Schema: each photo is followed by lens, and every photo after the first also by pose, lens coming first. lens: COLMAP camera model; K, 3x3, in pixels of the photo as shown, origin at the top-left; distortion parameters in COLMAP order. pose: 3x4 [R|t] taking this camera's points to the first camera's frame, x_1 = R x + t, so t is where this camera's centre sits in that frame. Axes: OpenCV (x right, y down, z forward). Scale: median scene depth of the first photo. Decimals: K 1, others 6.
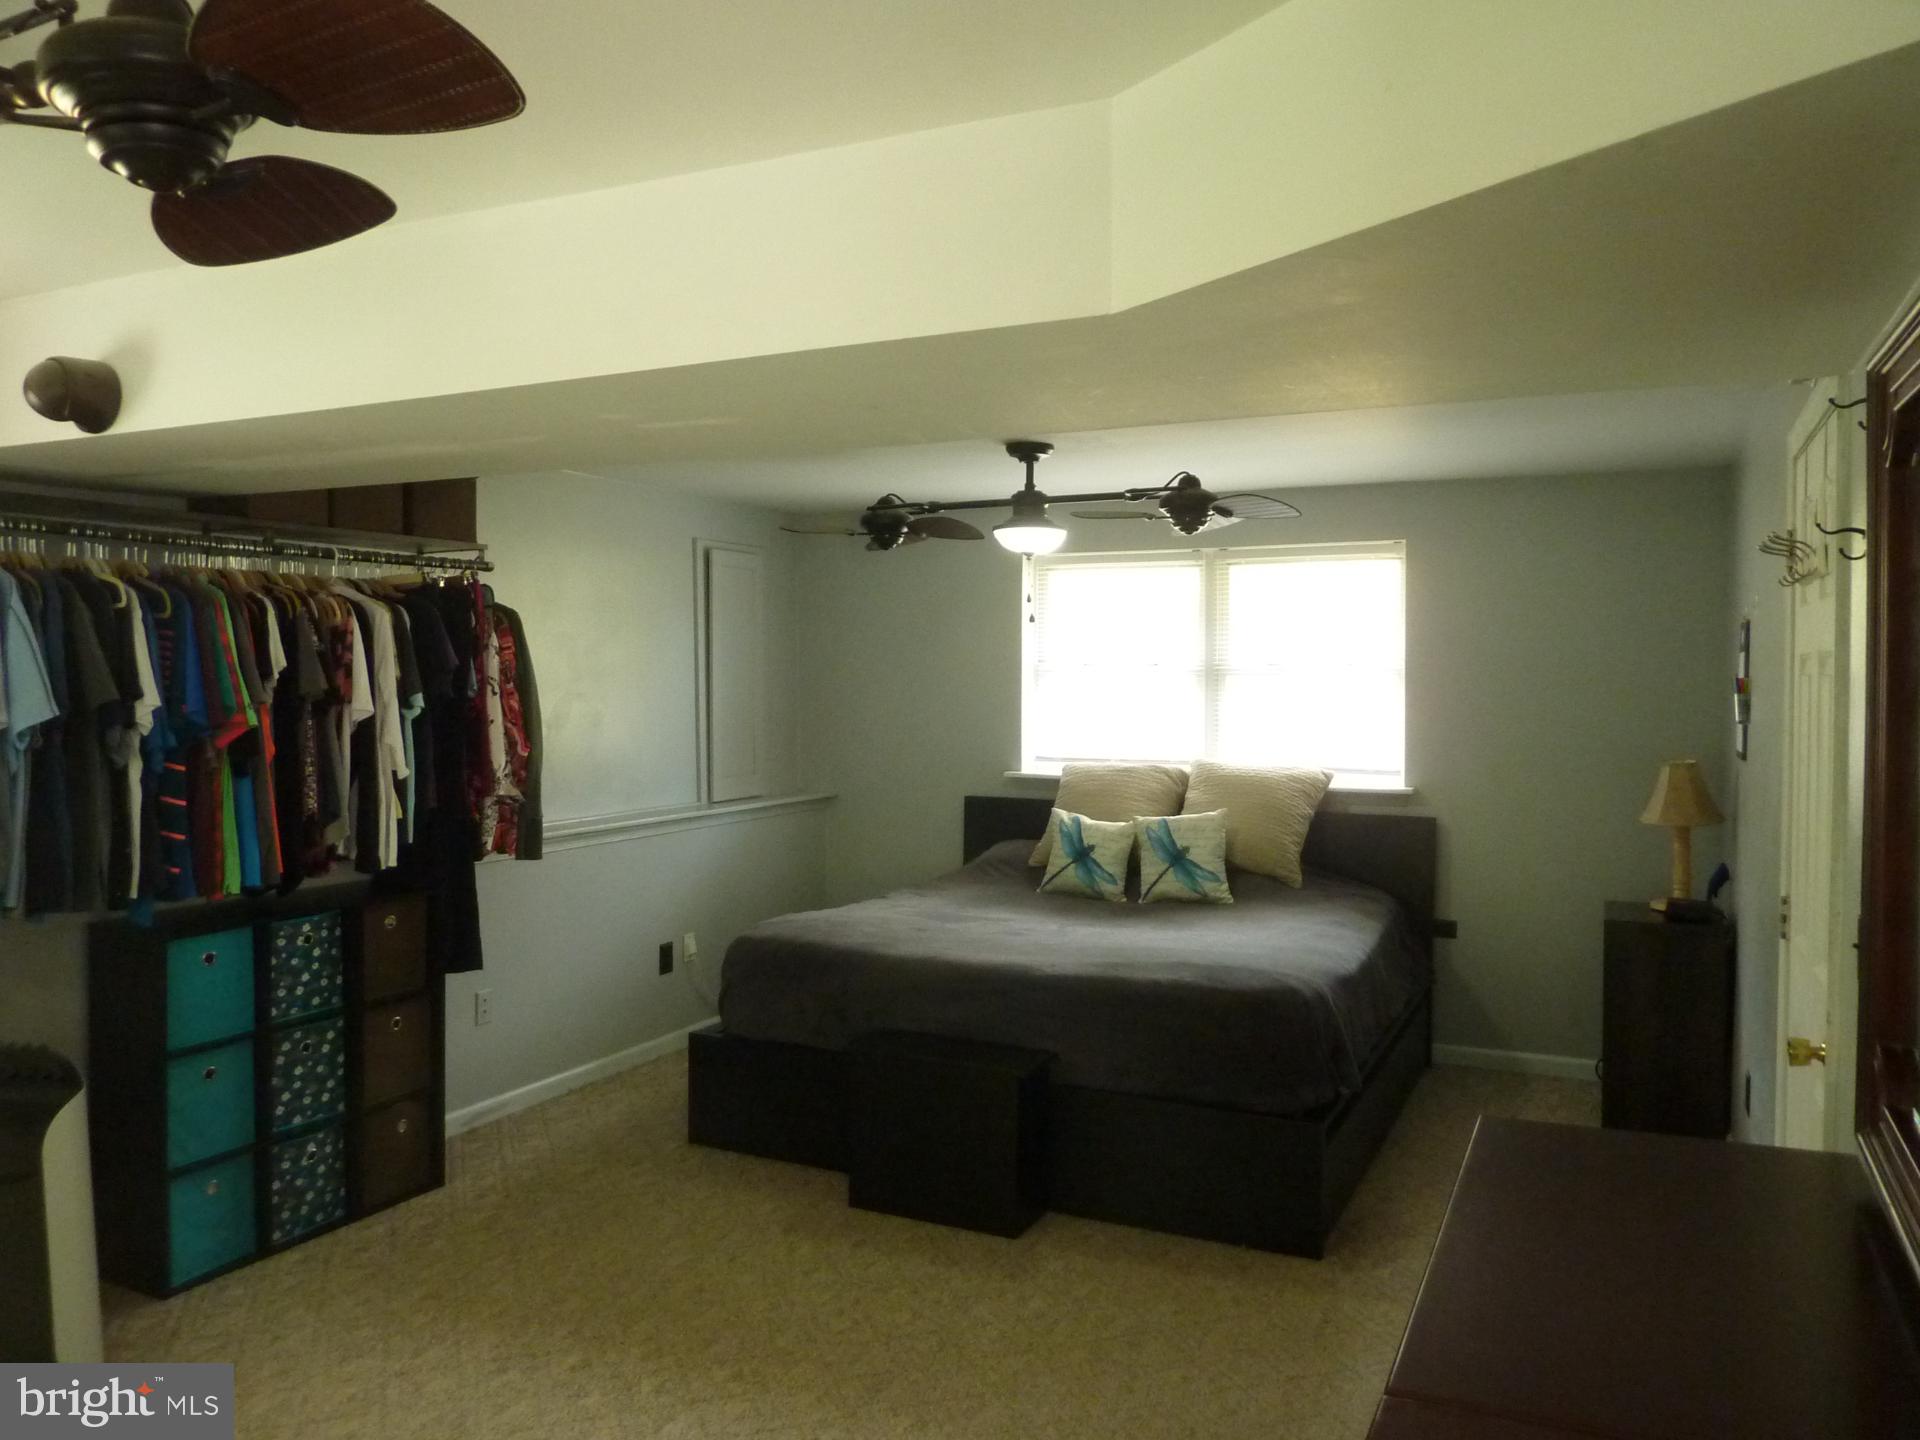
lens RADIAL K [[1436.6, 0, 961.0], [0, 1436.6, 723.6], [0, 0, 1]] dist [0.004637, -0.014327]
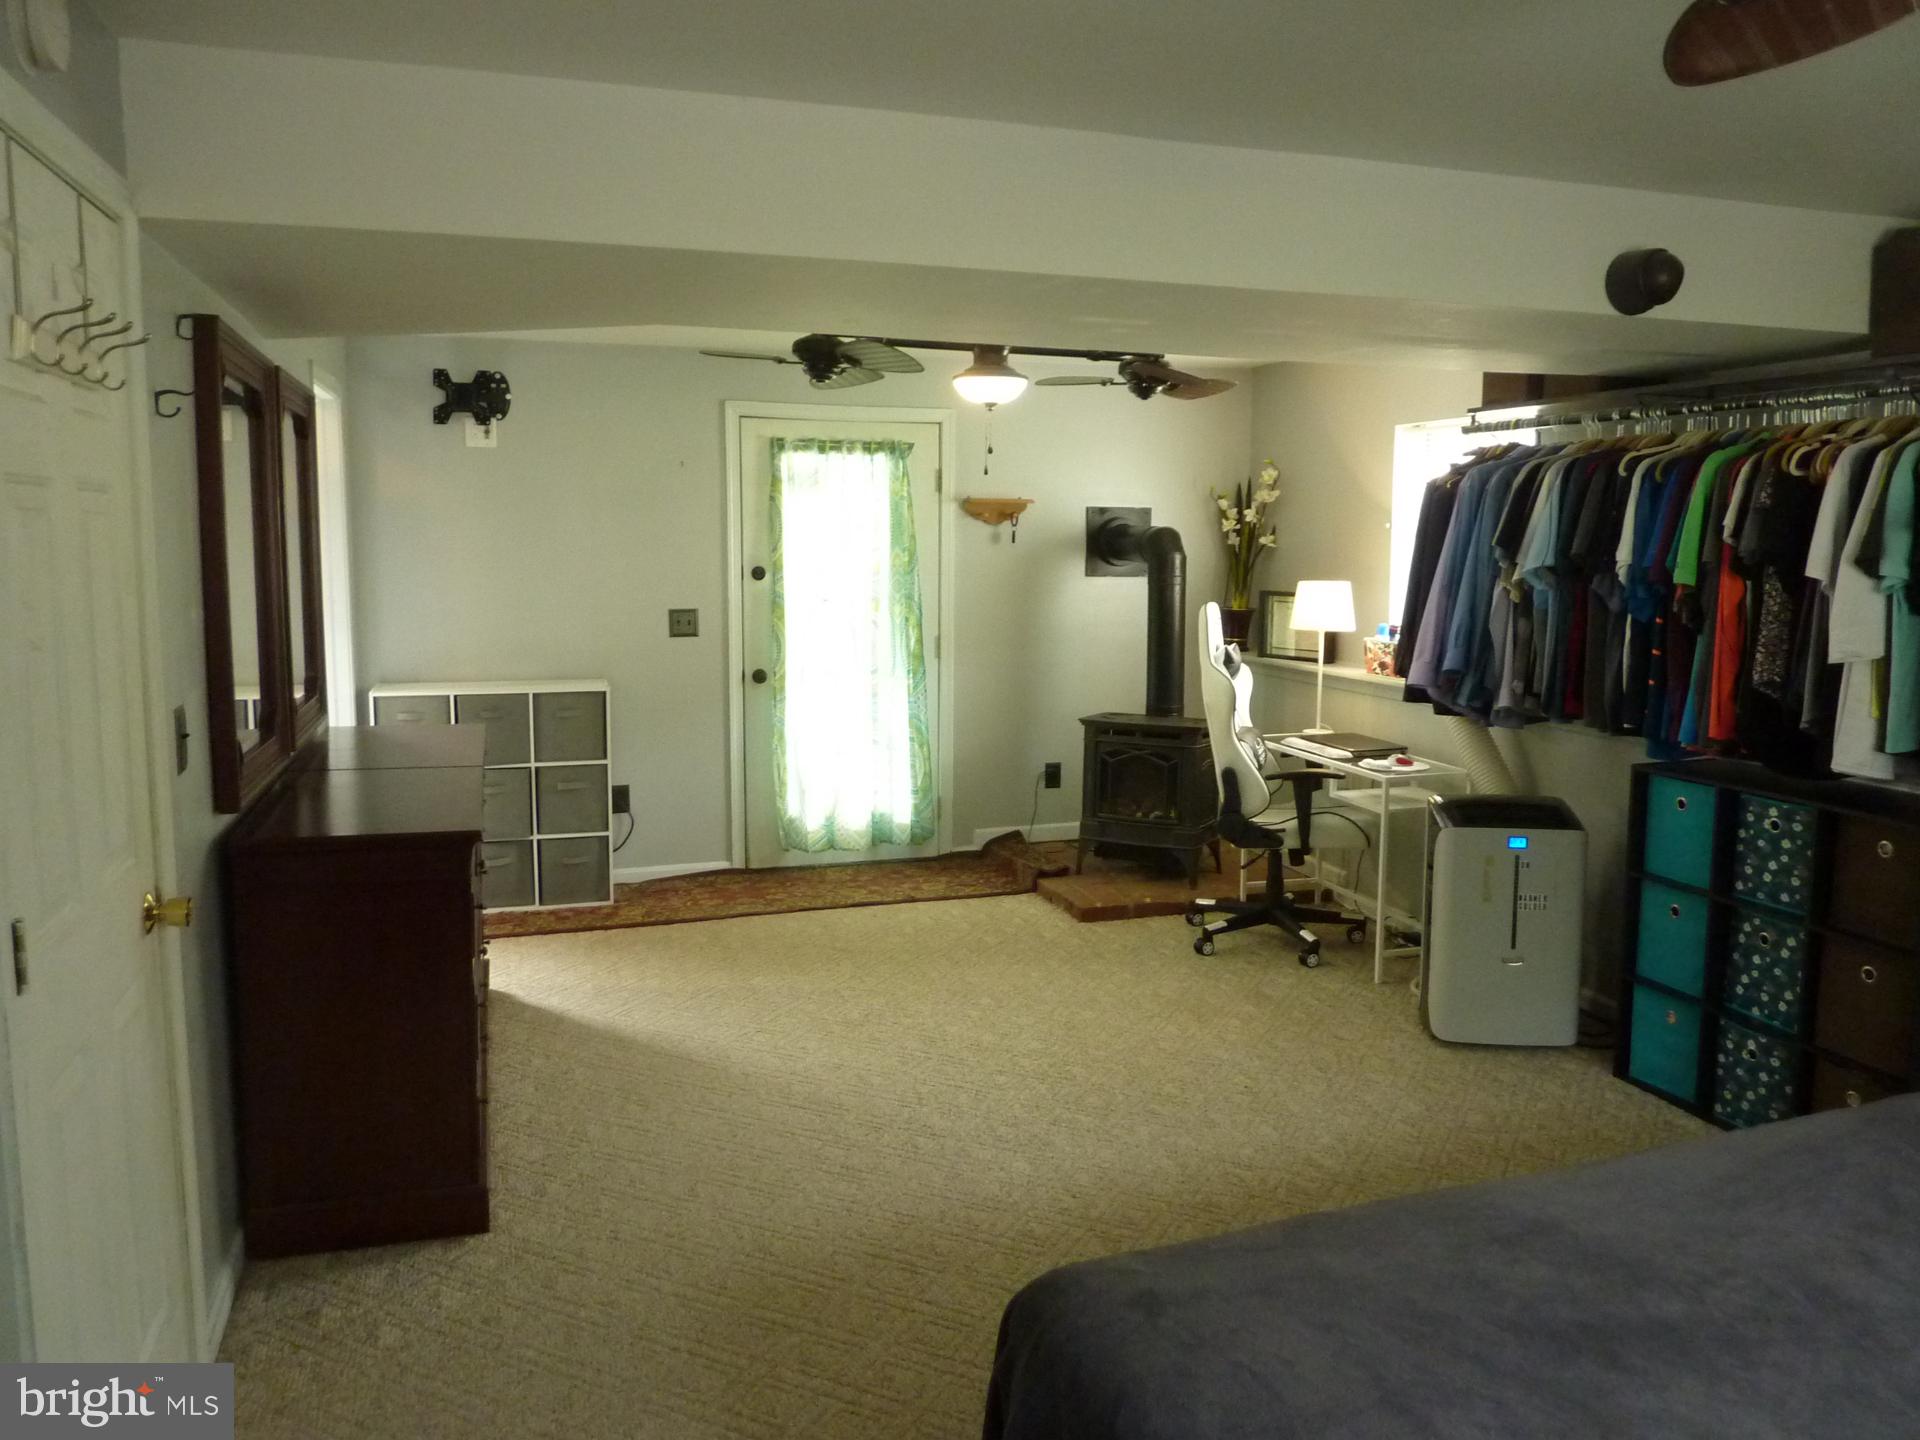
lens RADIAL K [[1436.6, 0, 965.7], [0, 1436.6, 712.2], [0, 0, 1]] dist [0.004637, -0.014327]
pose [[-0.726343, 0.071213, -0.683633, 0.544790], [-0.037558, 0.989020, 0.142929, -0.033269], [0.686306, 0.129491, -0.715693, 1.295362]]
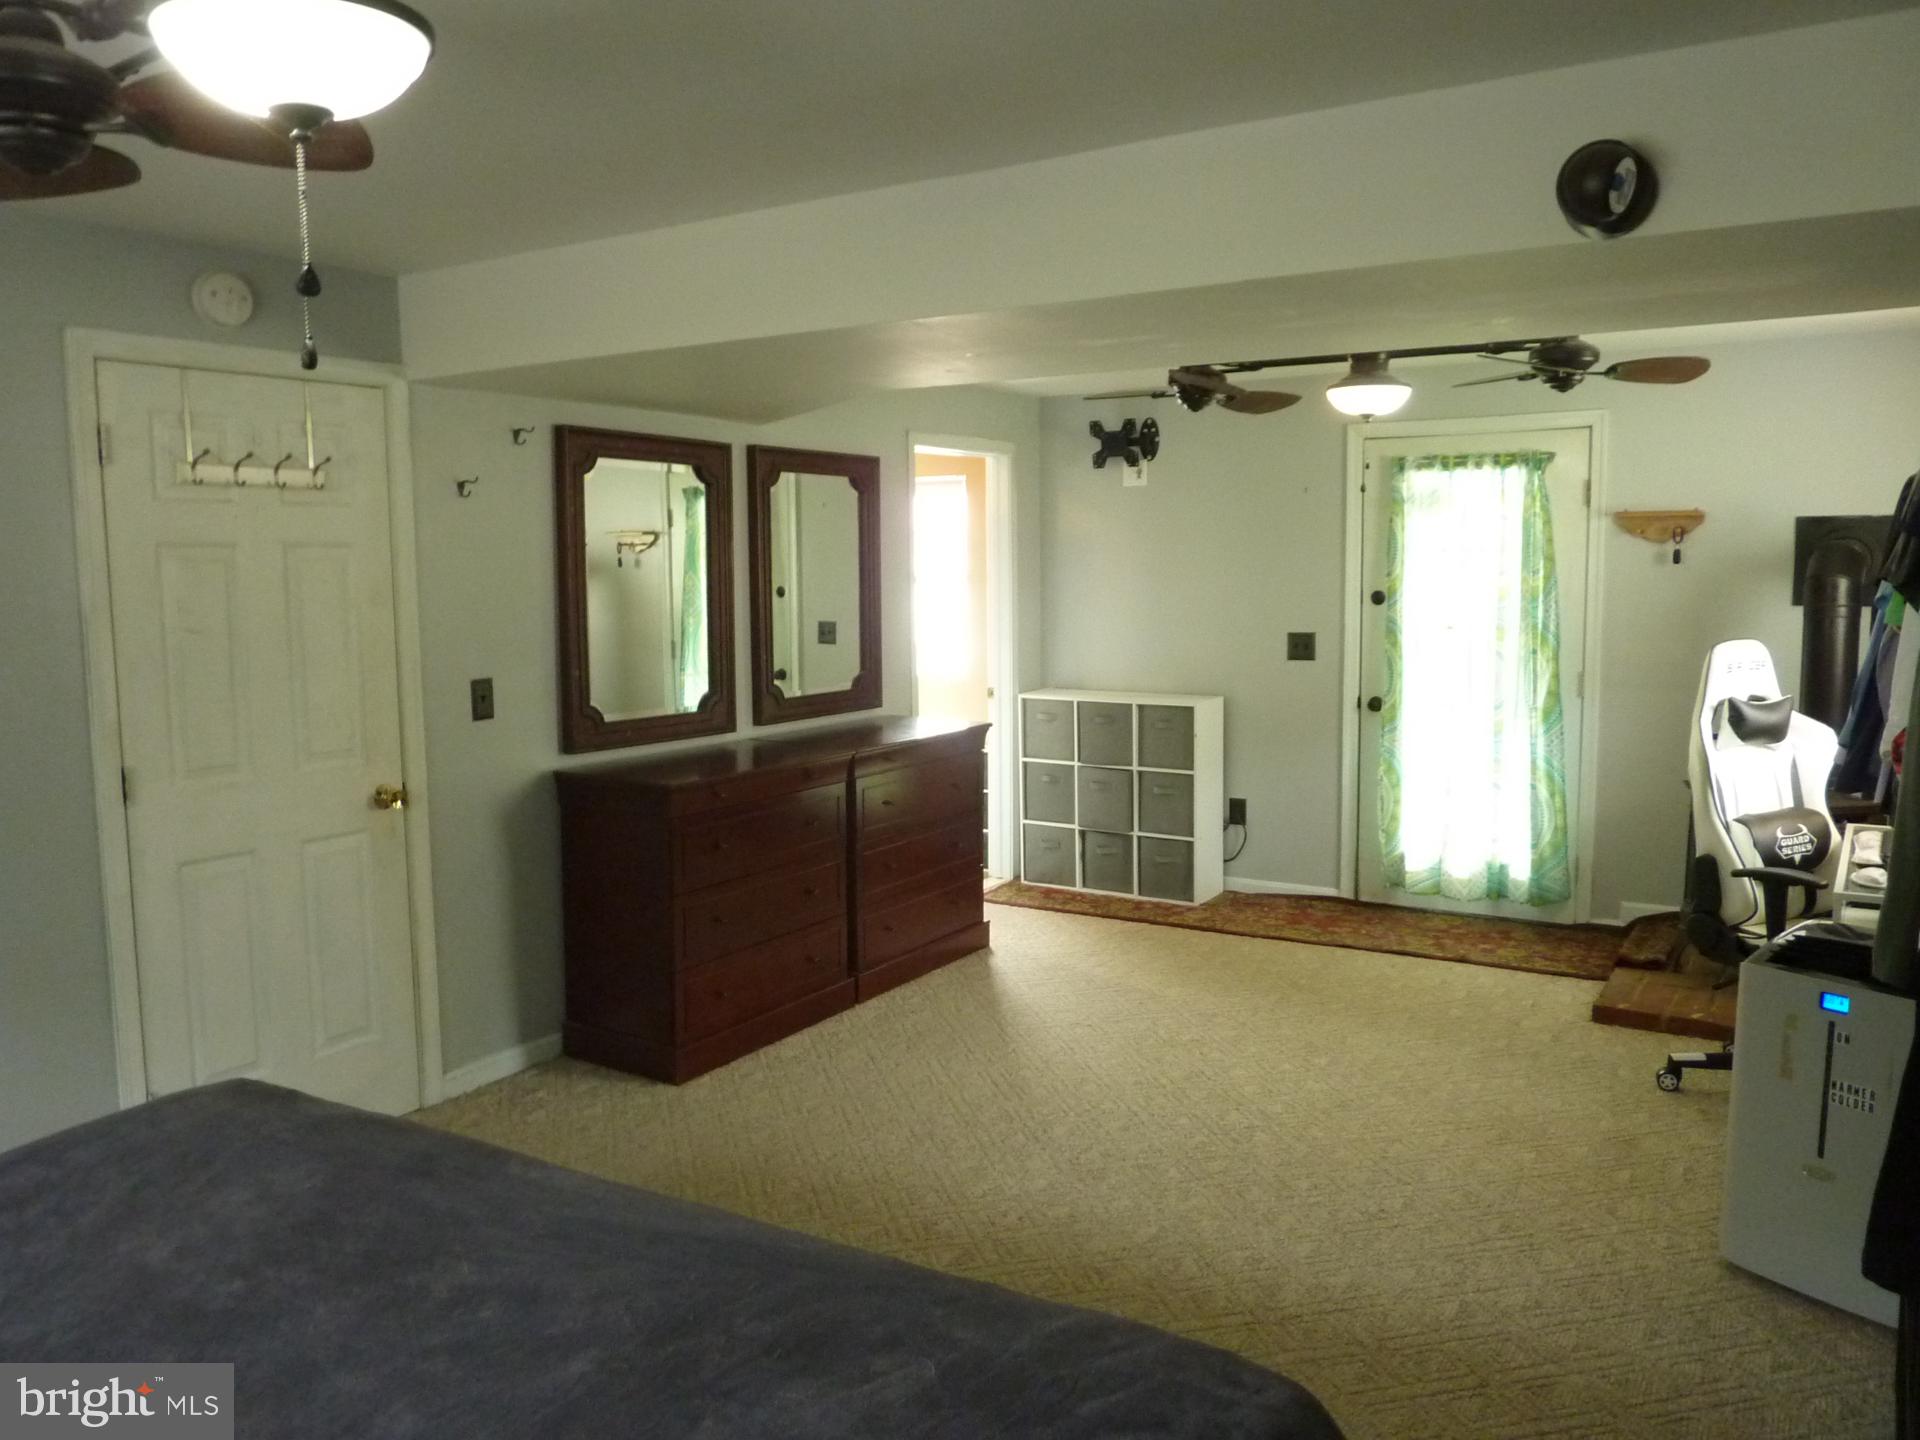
lens RADIAL K [[1436.6, 0, 968.4], [0, 1436.6, 720.6], [0, 0, 1]] dist [0.004637, -0.014327]
pose [[-0.992160, -0.010736, 0.124510, -0.142472], [0.007792, 0.989051, 0.147369, -0.050445], [-0.124729, 0.147184, -0.981213, 1.570019]]
